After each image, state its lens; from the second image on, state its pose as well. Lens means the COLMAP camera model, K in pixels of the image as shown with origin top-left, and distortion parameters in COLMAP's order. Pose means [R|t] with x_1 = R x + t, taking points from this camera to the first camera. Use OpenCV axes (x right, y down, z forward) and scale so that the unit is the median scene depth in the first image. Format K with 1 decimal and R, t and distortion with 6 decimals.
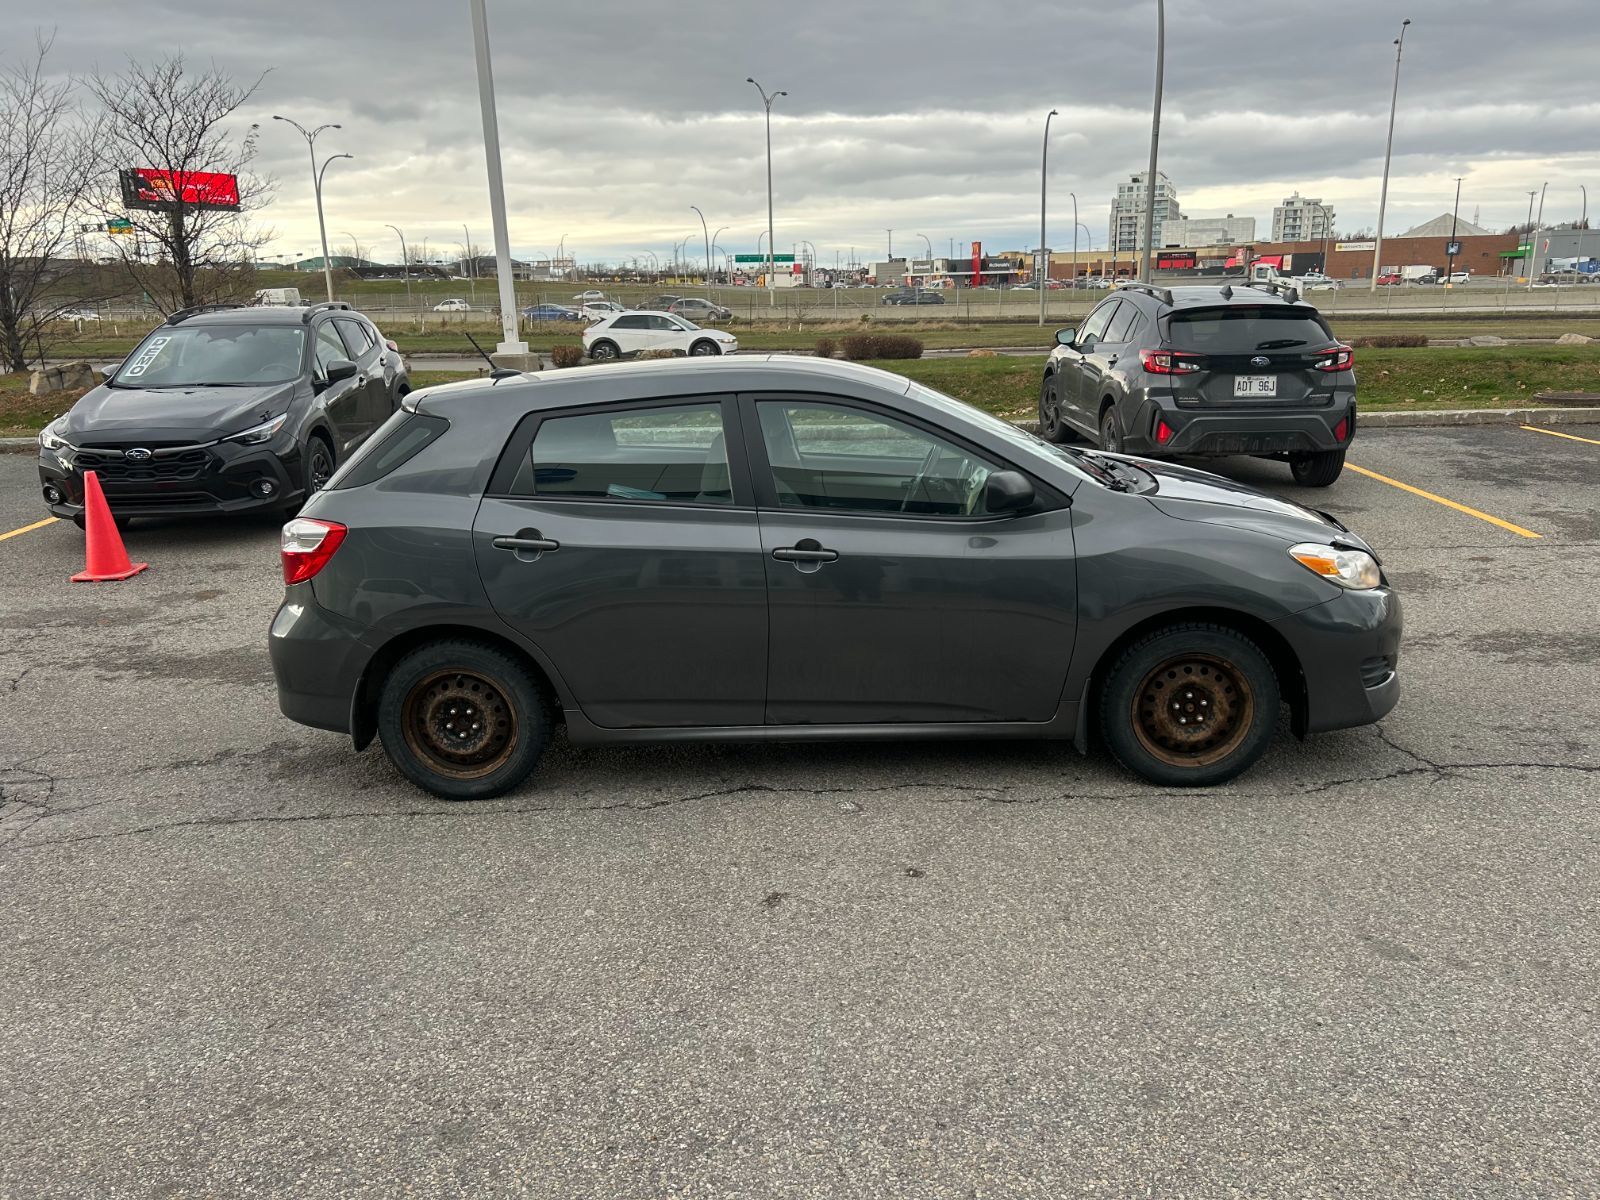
lens RADIAL K [[1203.1, 0, 816.6], [0, 1203.1, 607.0], [0, 0, 1]] dist [0.066235, -0.066885]
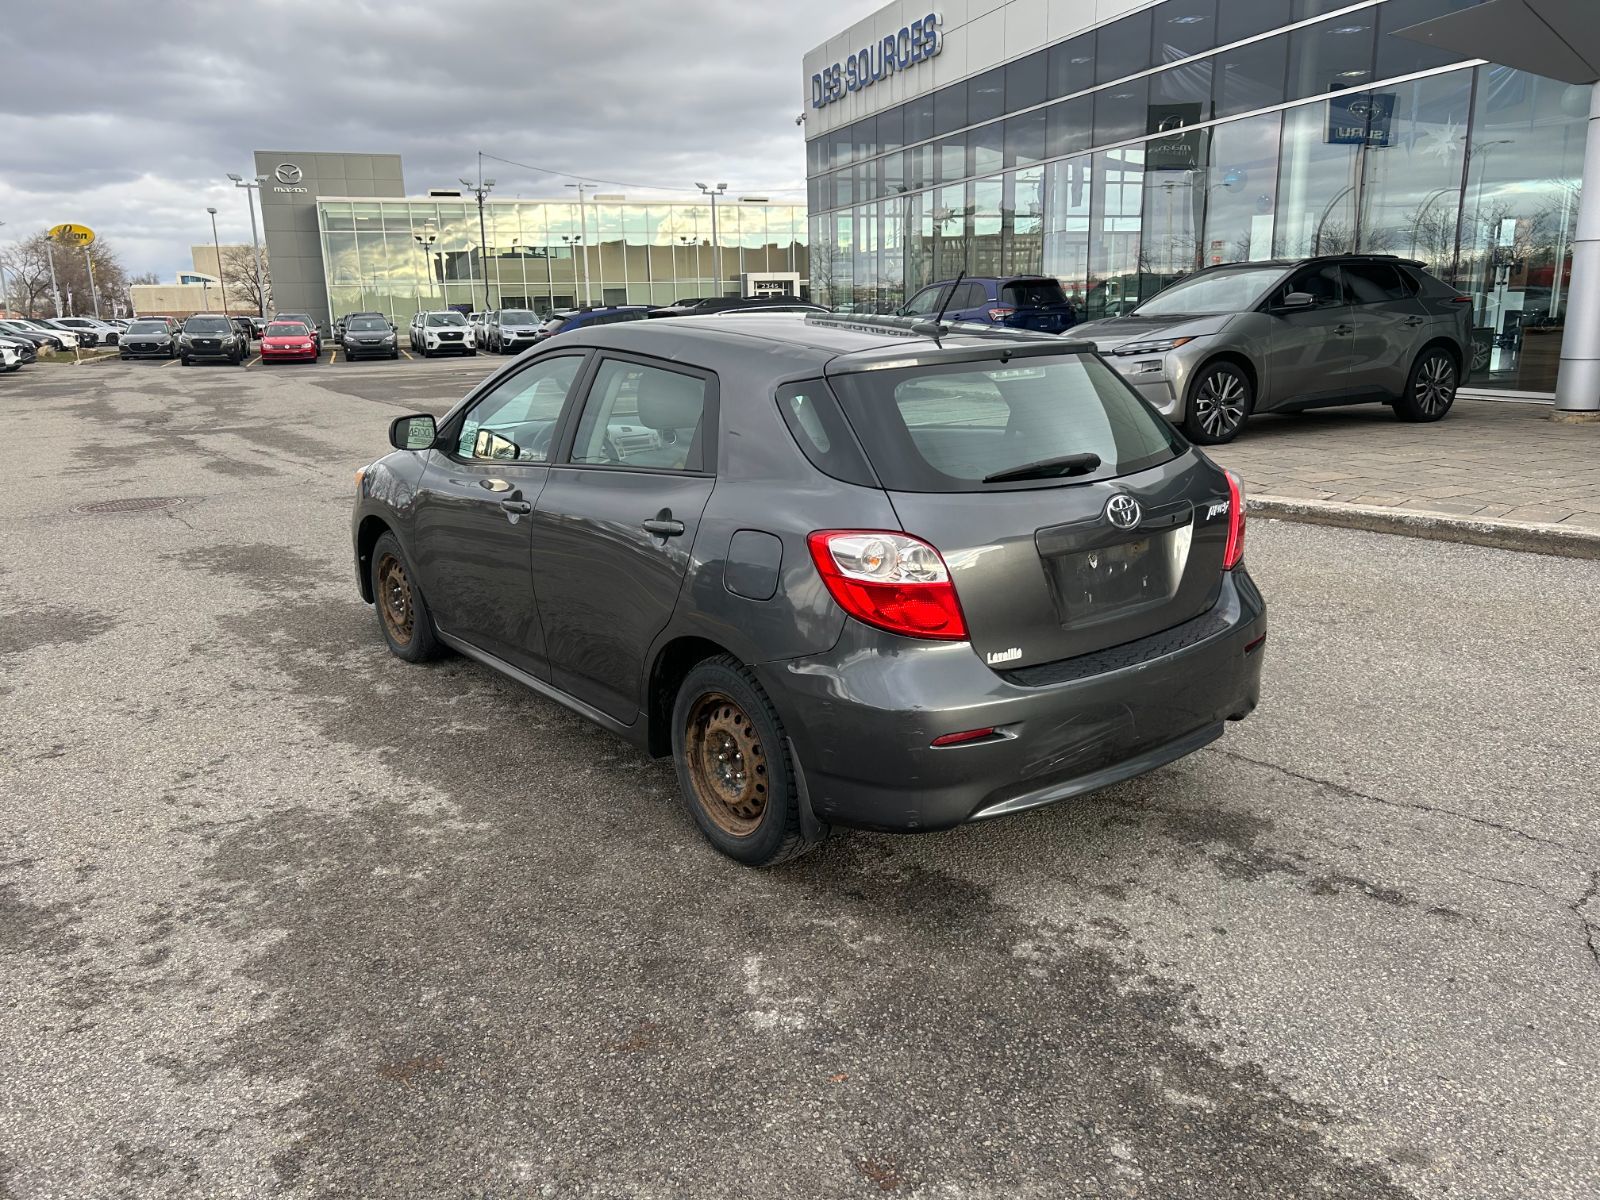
lens RADIAL K [[1198.9, 0, 803.2], [0, 1198.9, 604.4], [0, 0, 1]] dist [0.052540, -0.060151]
pose [[-0.644662, -0.146854, 0.750230, -0.624507], [0.233985, 0.896373, 0.376520, -0.266580], [-0.727779, 0.418270, -0.543496, 1.209313]]
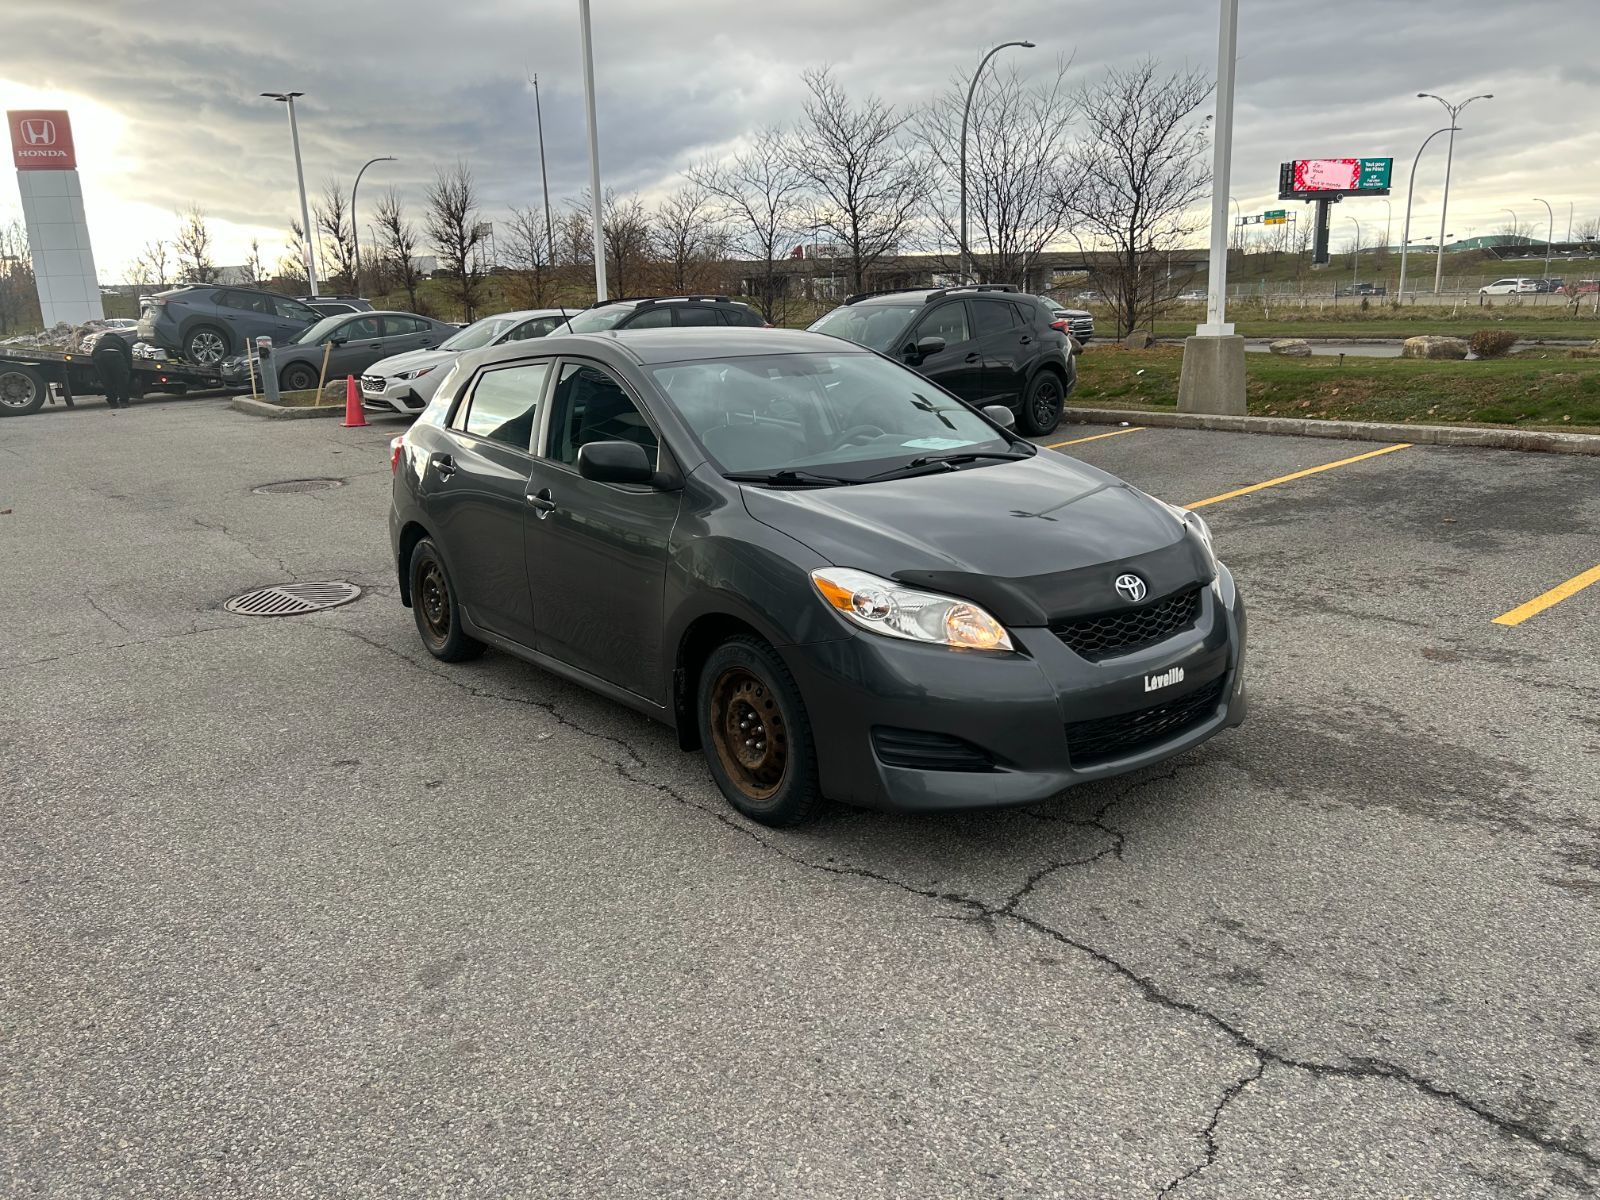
lens RADIAL K [[1198.9, 0, 803.2], [0, 1198.9, 604.4], [0, 0, 1]] dist [0.052540, -0.060151]
pose [[0.641566, 0.189126, -0.743387, 0.665537], [-0.180391, 0.979148, 0.093423, -0.066771], [0.745555, 0.074164, 0.662305, 0.301670]]
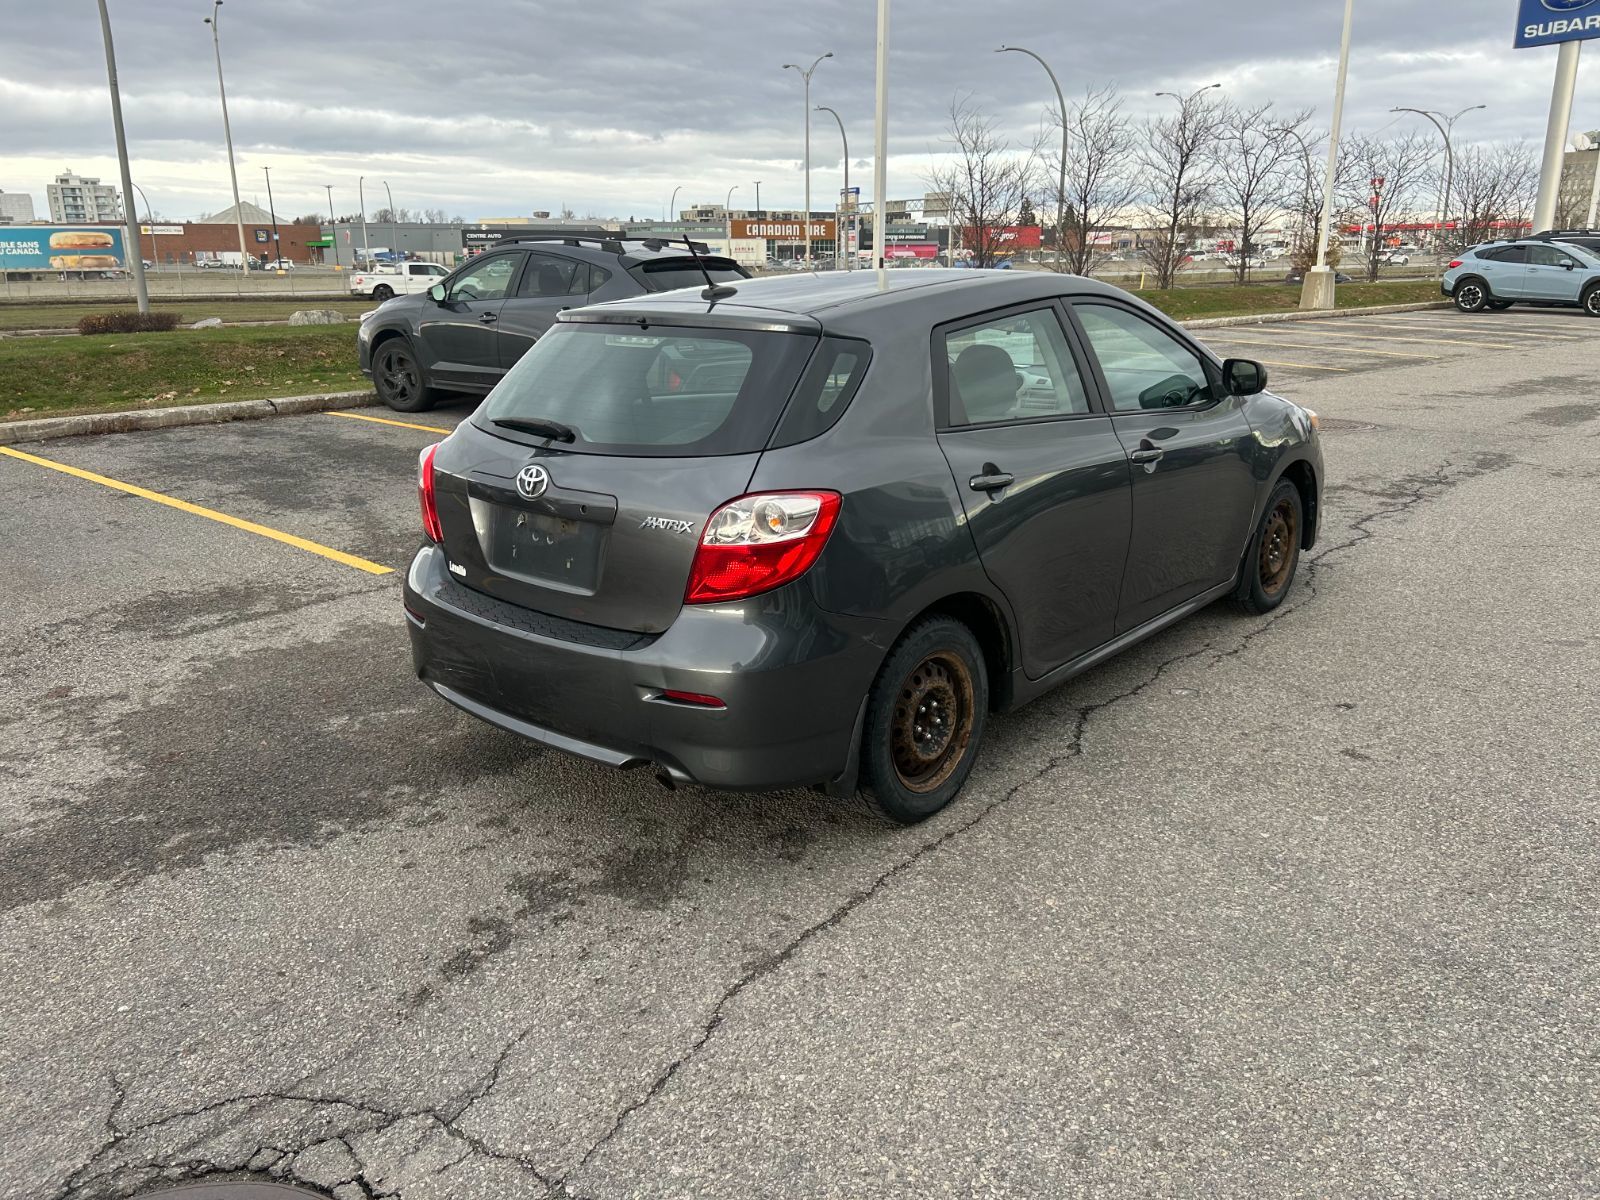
lens RADIAL K [[1200.6, 0, 816.1], [0, 1200.6, 606.2], [0, 0, 1]] dist [0.045866, -0.046108]
pose [[0.623236, -0.202292, 0.755417, -0.650320], [0.194642, 0.975692, 0.100696, -0.050970], [-0.757424, 0.084279, 0.647461, 0.381514]]
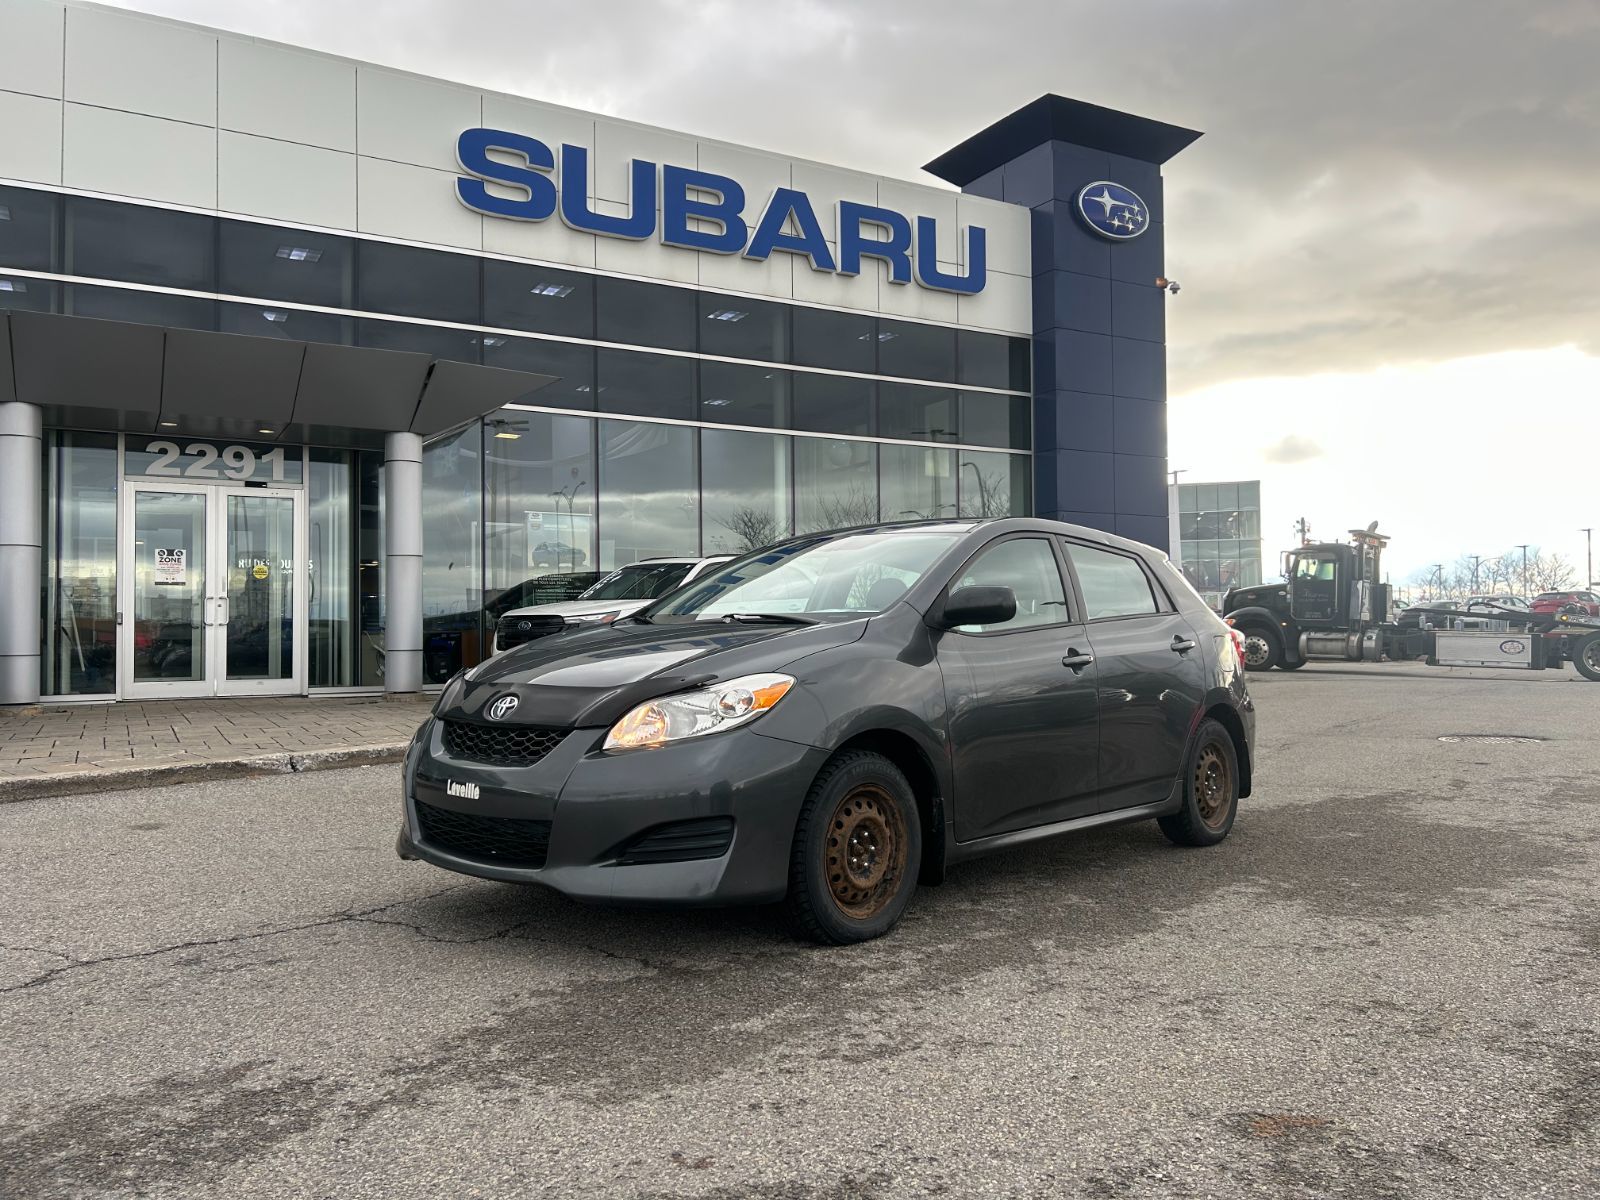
lens RADIAL K [[1203.1, 0, 816.6], [0, 1203.1, 607.0], [0, 0, 1]] dist [0.066235, -0.066885]
pose [[-0.641722, 0.008661, -0.766888, 0.713263], [-0.174576, 0.972036, 0.157061, -0.225426], [0.746804, 0.234670, -0.622265, 1.286824]]
